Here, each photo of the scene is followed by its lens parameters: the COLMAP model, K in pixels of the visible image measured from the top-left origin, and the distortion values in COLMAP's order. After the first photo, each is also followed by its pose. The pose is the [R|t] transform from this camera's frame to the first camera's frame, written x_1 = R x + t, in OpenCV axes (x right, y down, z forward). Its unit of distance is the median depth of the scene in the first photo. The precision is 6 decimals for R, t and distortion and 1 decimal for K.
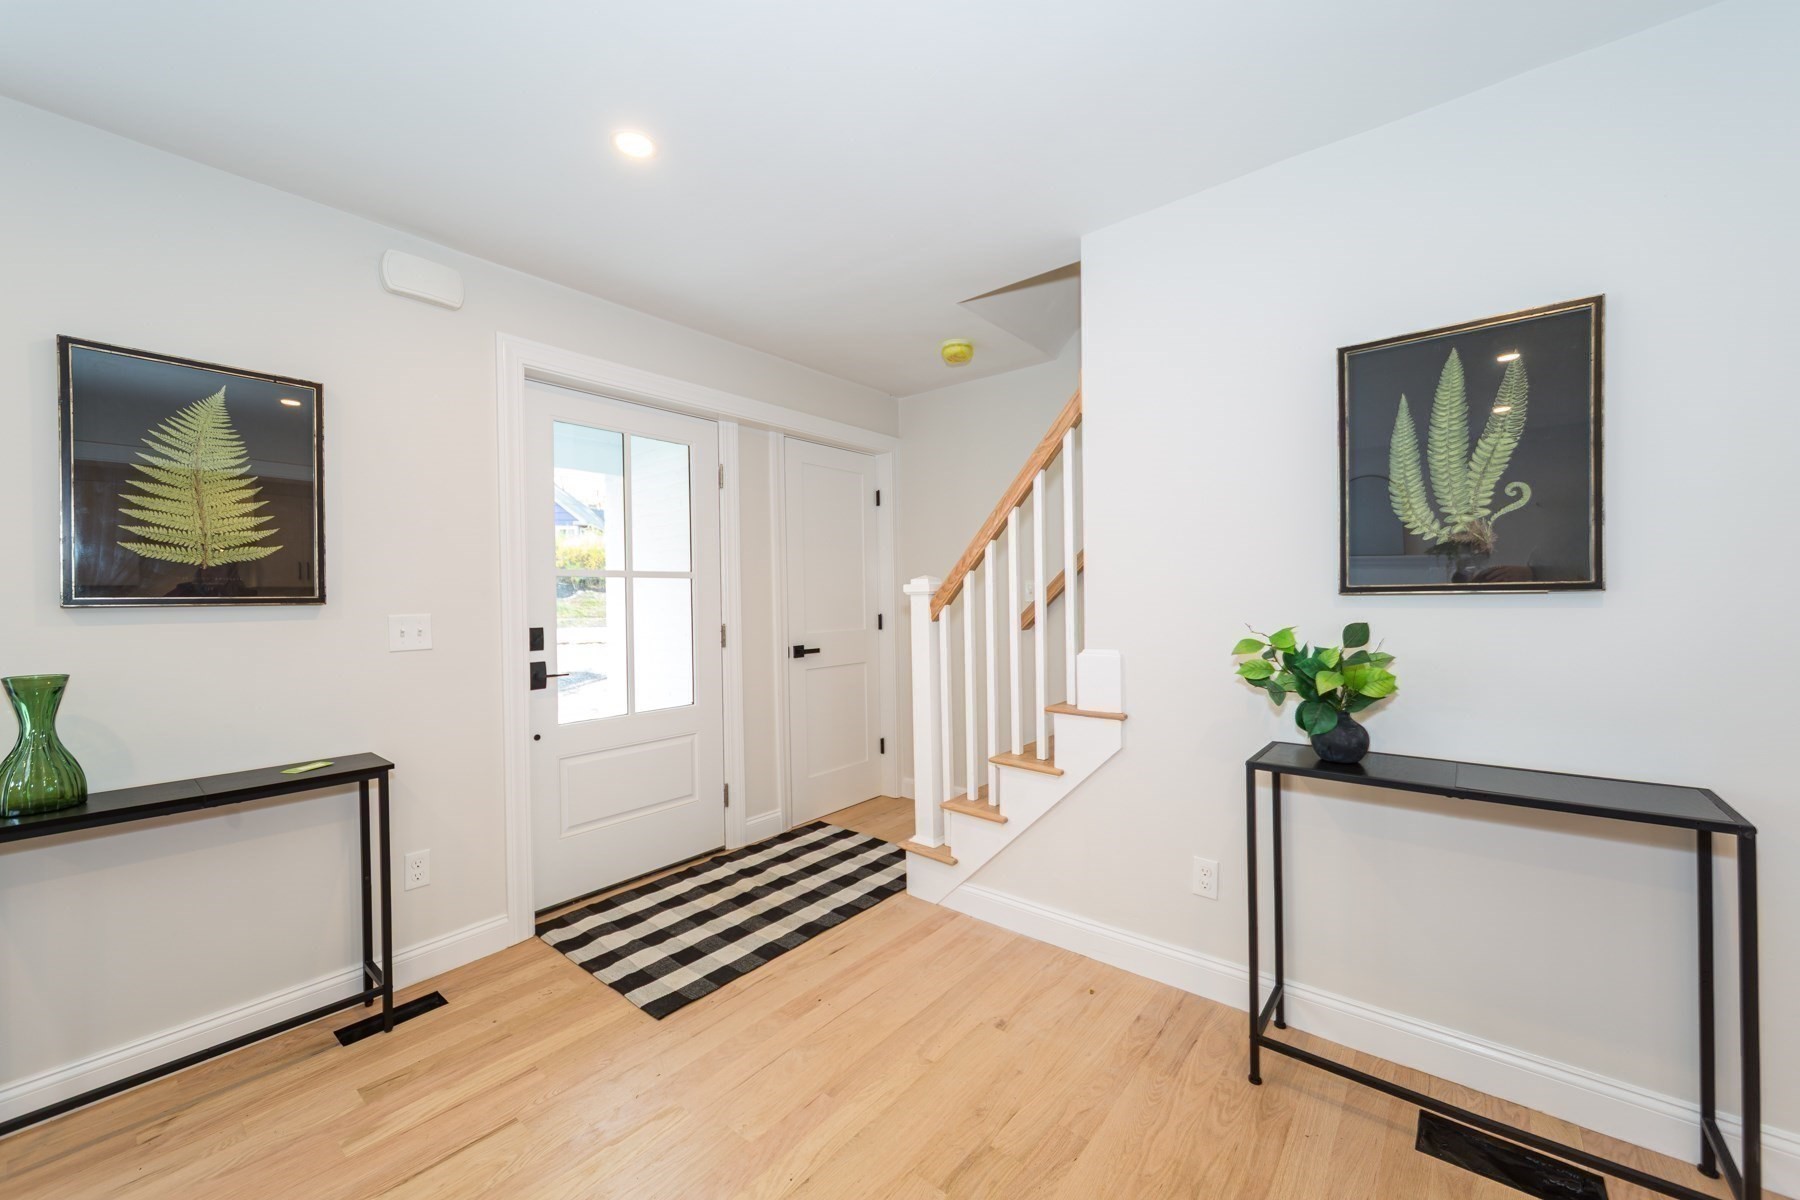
lens RADIAL K [[698.2, 0, 882.2], [0, 698.2, 601.6], [0, 0, 1]] dist [0.003947, -0.000368]
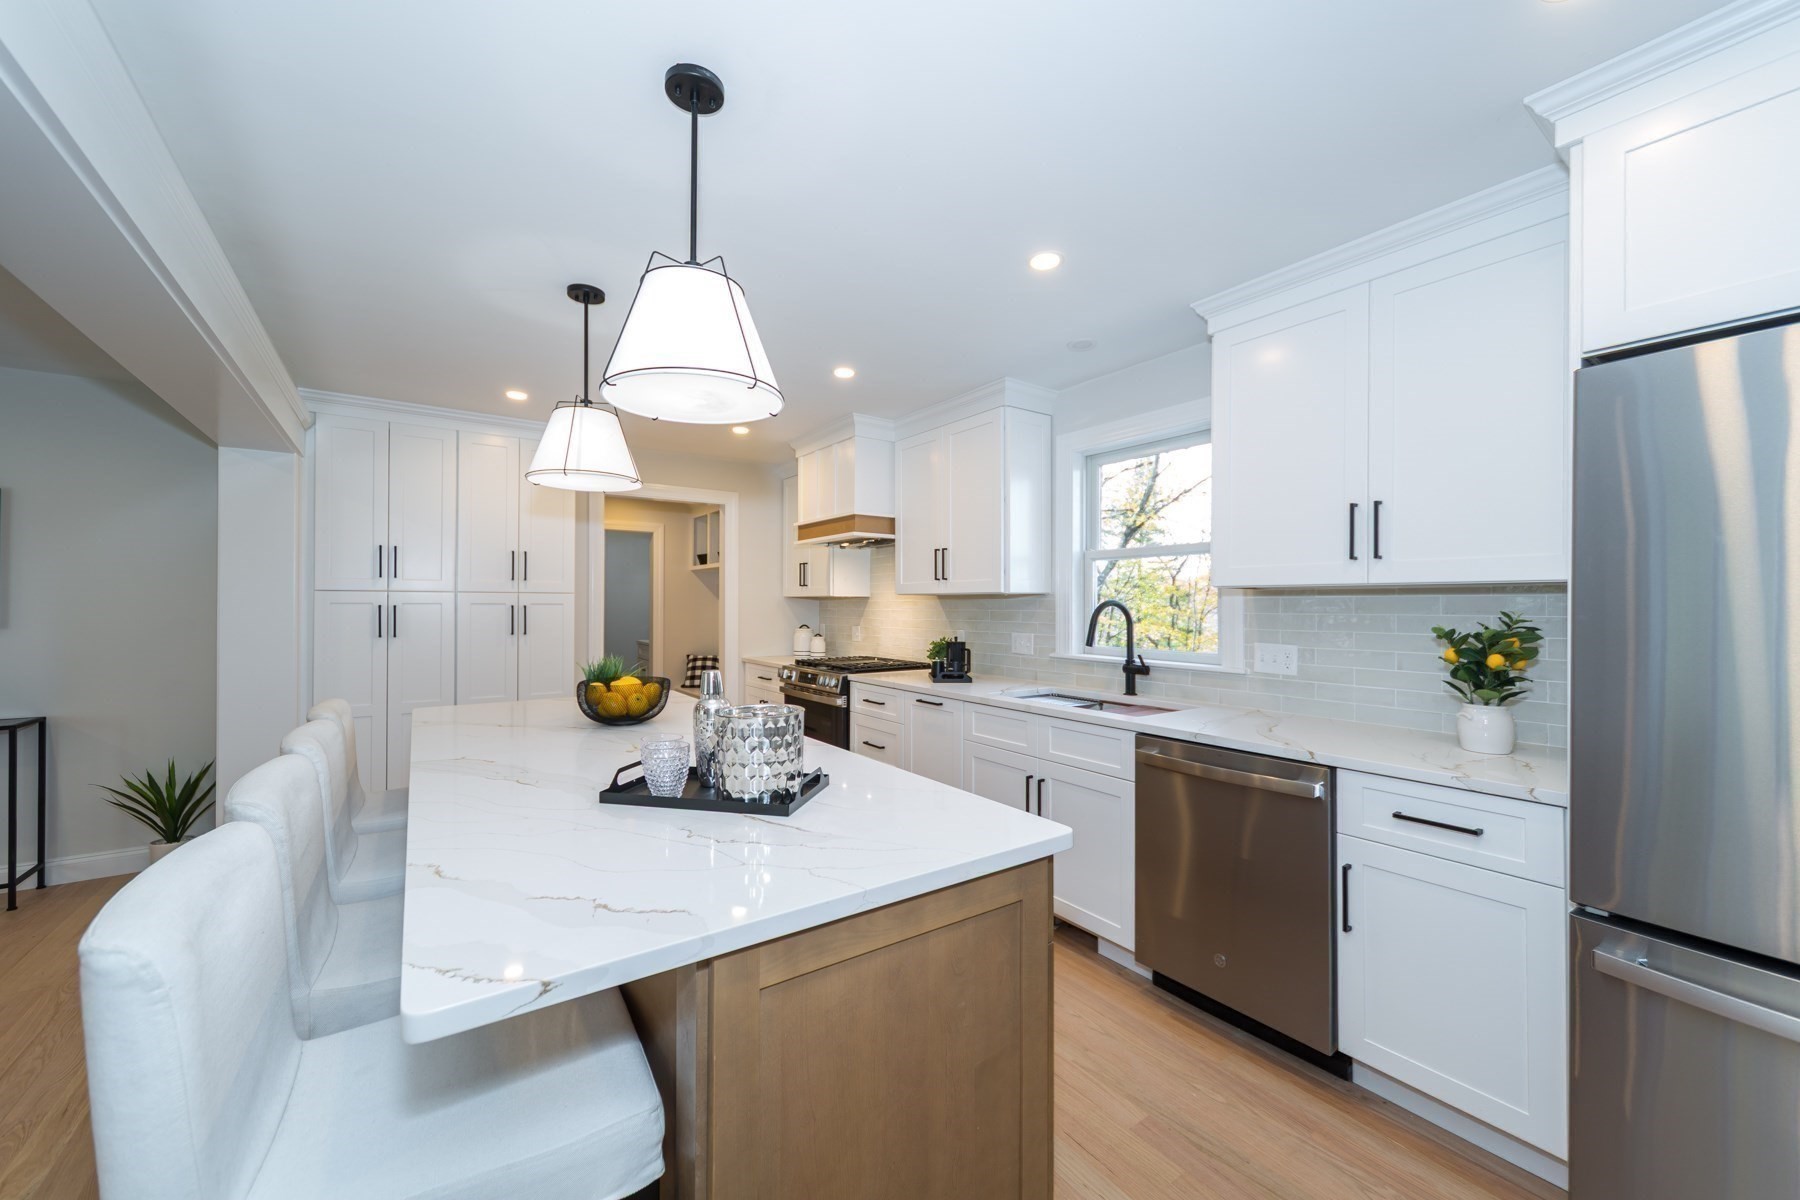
lens RADIAL K [[698.2, 0, 904.7], [0, 698.2, 603.2], [0, 0, 1]] dist [0.003947, -0.000368]
pose [[0.243585, 0.019857, 0.969676, -0.198396], [0.002947, 0.999771, -0.021213, -0.025395], [-0.969875, 0.008025, 0.243471, -1.305755]]
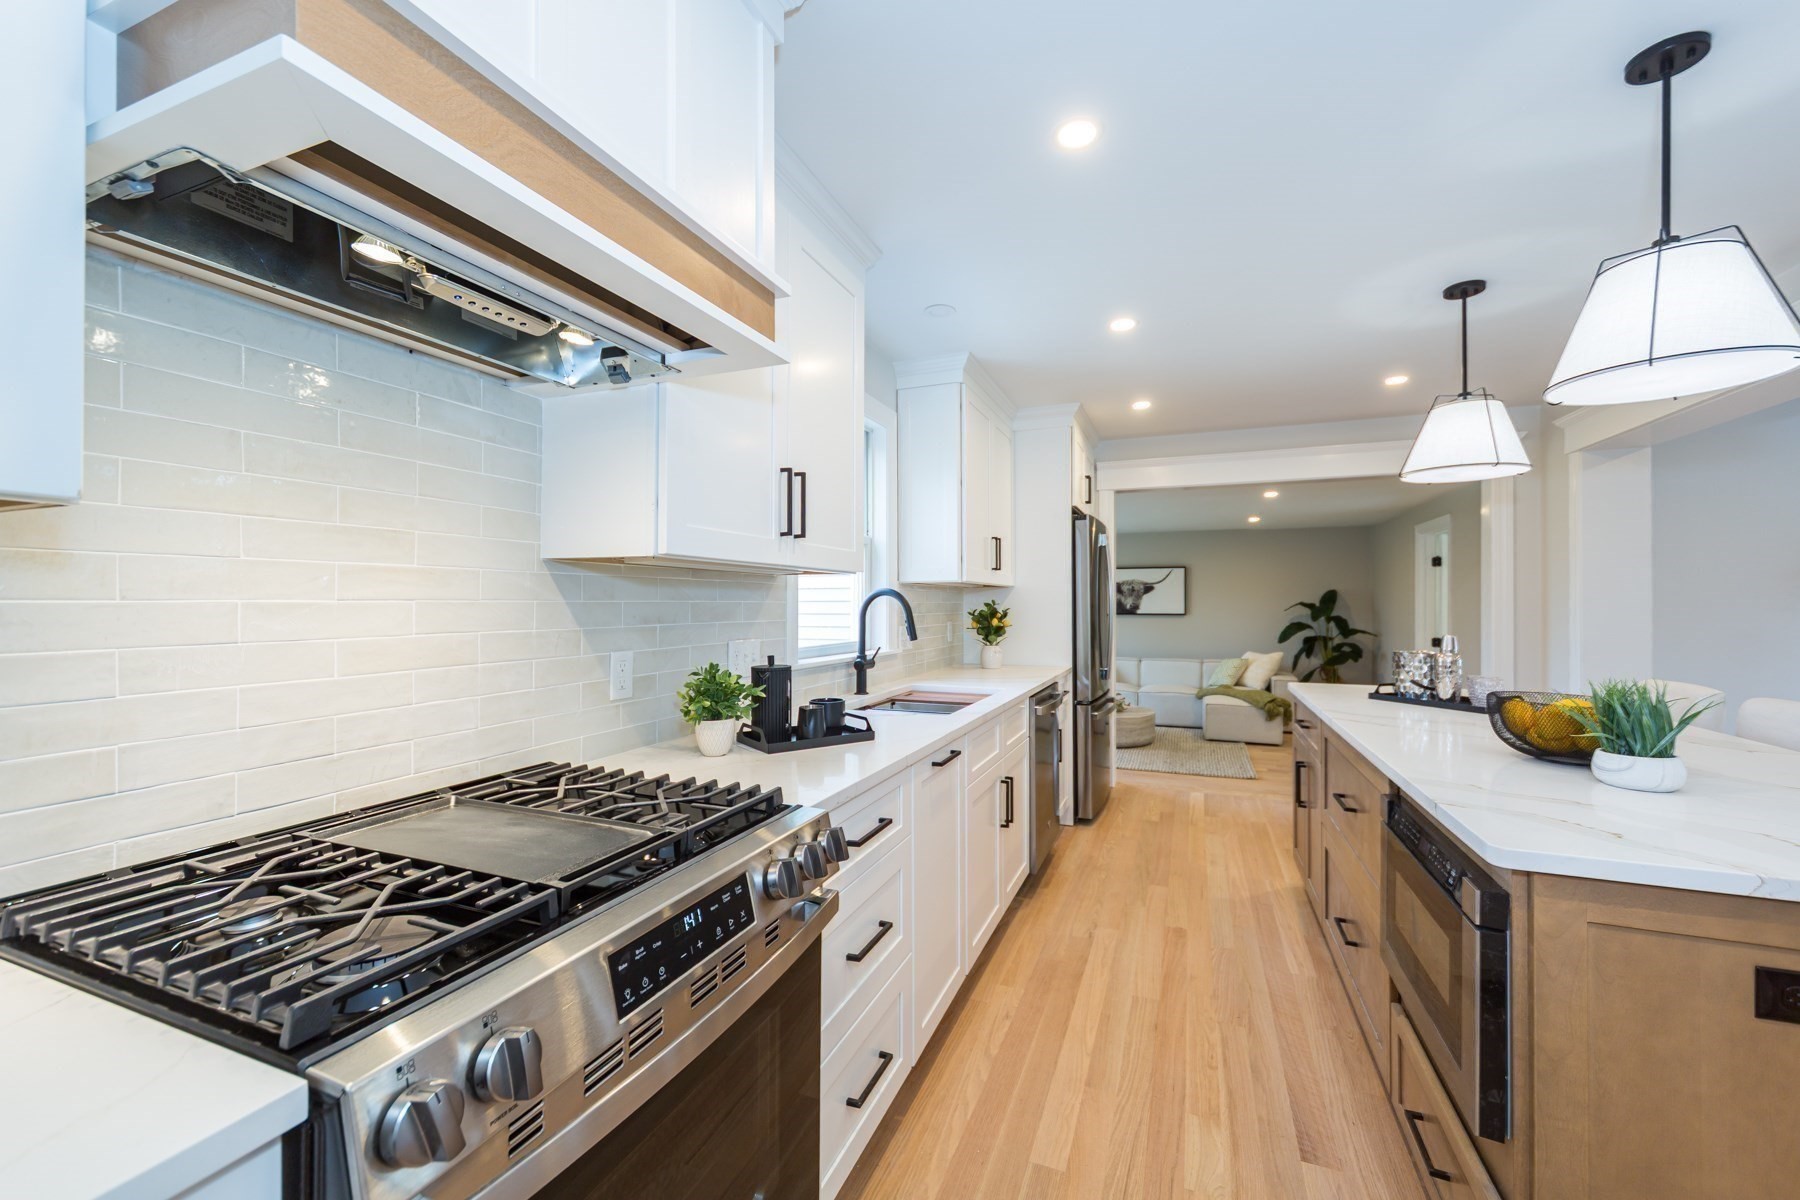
lens RADIAL K [[698.2, 0, 912.9], [0, 698.2, 602.2], [0, 0, 1]] dist [0.003947, -0.000368]
pose [[-0.944983, 0.017848, -0.326631, 1.412935], [0.014251, 0.999809, 0.013403, -0.048457], [0.326808, 0.008011, -0.945057, -0.294498]]
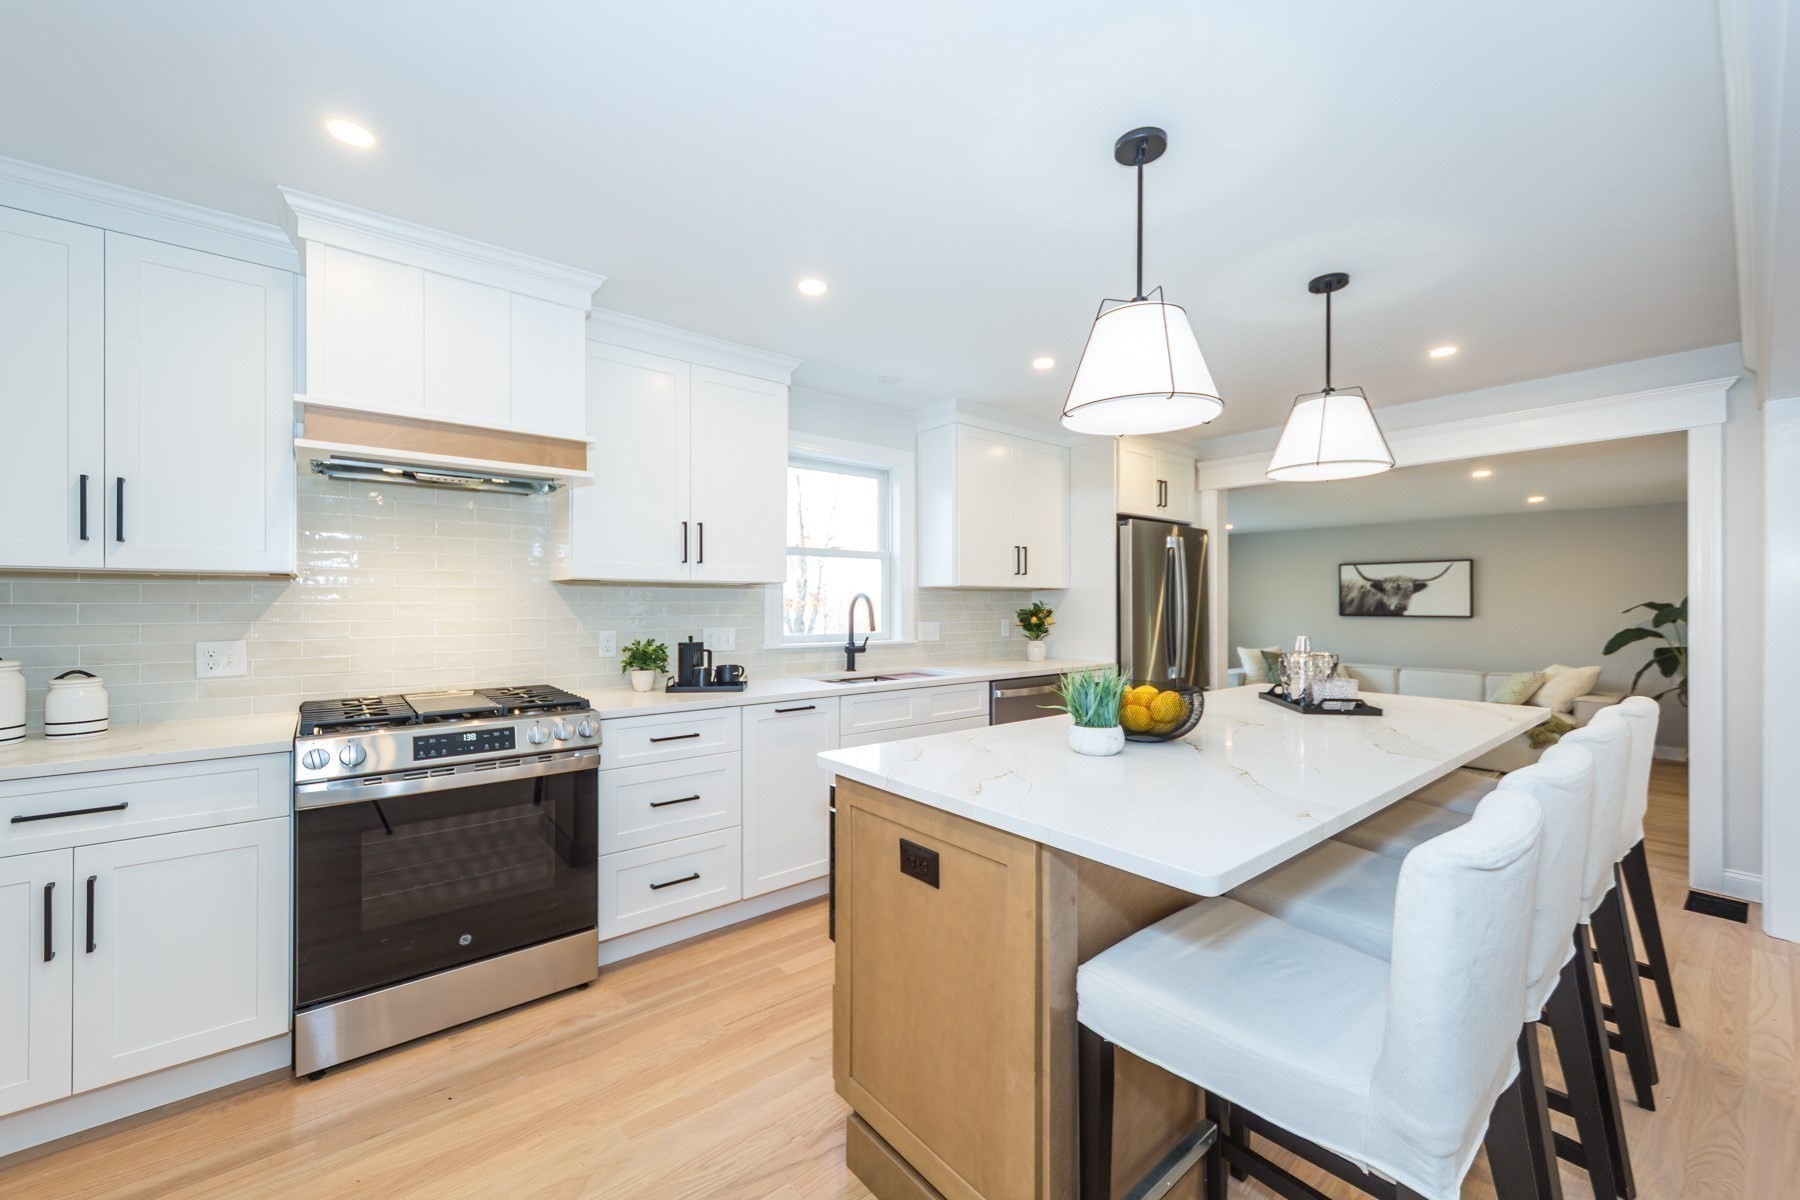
lens RADIAL K [[698.2, 0, 909.6], [0, 698.2, 601.7], [0, 0, 1]] dist [0.003947, -0.000368]
pose [[-0.985705, 0.018334, 0.167479, 0.741390], [0.019403, 0.999800, 0.004753, -0.041586], [-0.167358, 0.007934, -0.985864, 0.081999]]
